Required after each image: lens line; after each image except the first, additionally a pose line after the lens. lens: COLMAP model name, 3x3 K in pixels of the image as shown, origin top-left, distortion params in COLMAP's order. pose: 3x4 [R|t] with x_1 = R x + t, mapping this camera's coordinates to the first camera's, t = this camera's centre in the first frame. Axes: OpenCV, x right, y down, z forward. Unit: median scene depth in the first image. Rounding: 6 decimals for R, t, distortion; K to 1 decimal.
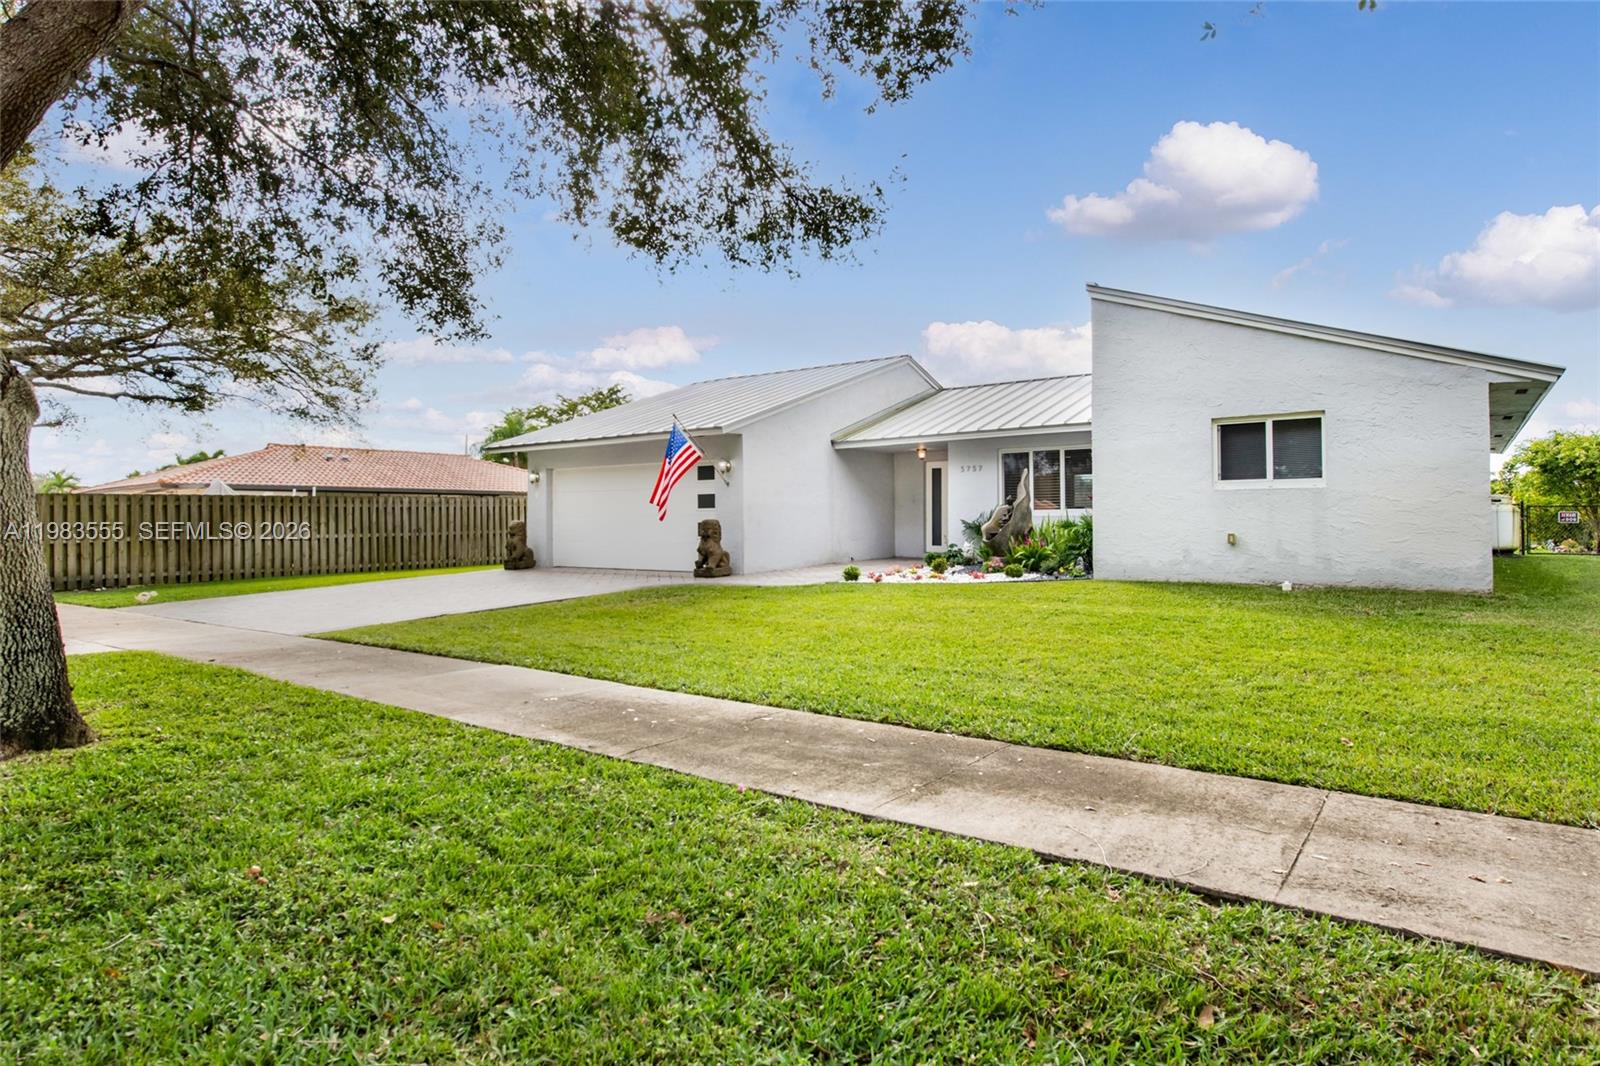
lens RADIAL K [[912.8, 0, 808.6], [0, 912.8, 498.0], [0, 0, 1]] dist [-0.002789, -0.000226]
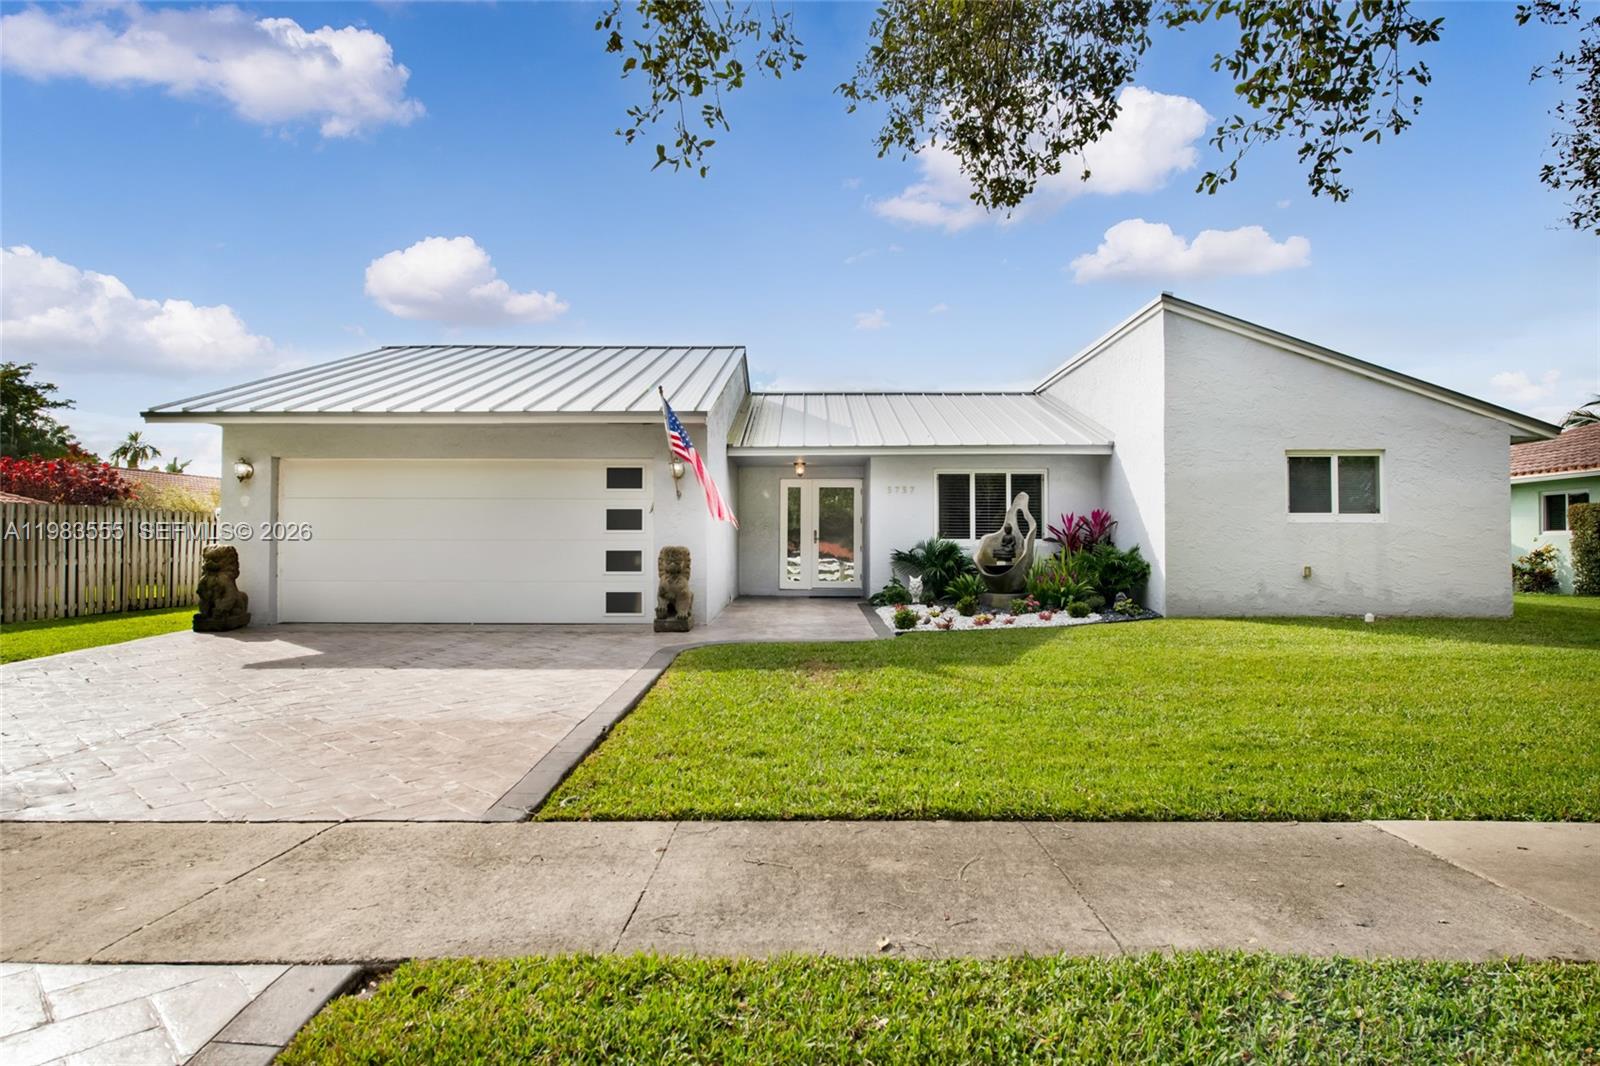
lens RADIAL K [[975.5, 0, 796.7], [0, 975.5, 535.5], [0, 0, 1]] dist [-0.008580, 0.001034]
pose [[0.806201, 0.018552, 0.591351, -0.507214], [-0.022472, 0.999747, -0.000728, 0.015047], [-0.591215, -0.012702, 0.806414, 0.389038]]
